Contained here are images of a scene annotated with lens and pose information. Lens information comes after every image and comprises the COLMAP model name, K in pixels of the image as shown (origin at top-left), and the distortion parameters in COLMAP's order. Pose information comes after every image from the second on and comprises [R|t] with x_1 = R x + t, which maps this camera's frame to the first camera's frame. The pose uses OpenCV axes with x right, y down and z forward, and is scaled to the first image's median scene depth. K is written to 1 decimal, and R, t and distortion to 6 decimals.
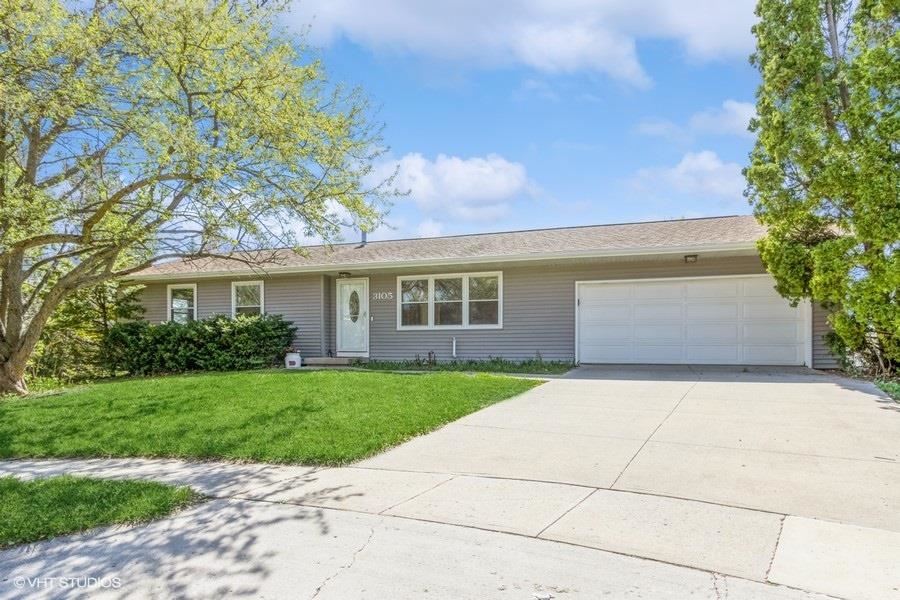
lens RADIAL K [[529.6, 0, 450.6], [0, 529.6, 300.1], [0, 0, 1]] dist [0.007993, 0.001118]
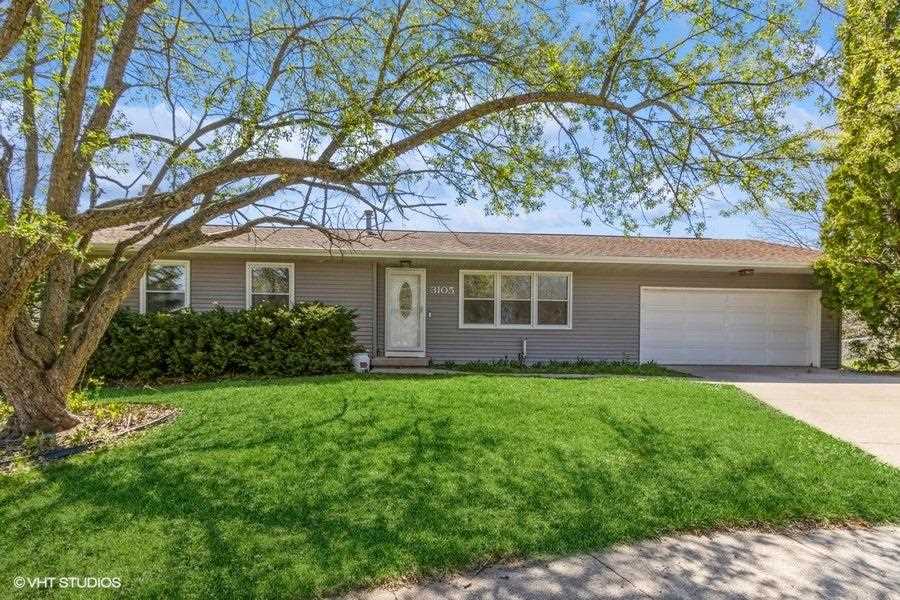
lens RADIAL K [[480.3, 0, 449.8], [0, 480.3, 299.9], [0, 0, 1]] dist [-0.003728, -0.000208]
pose [[0.927488, 0.045768, 0.371042, -0.450741], [-0.046649, 0.998890, -0.006605, 0.014923], [-0.370932, -0.011182, 0.928593, 0.244193]]
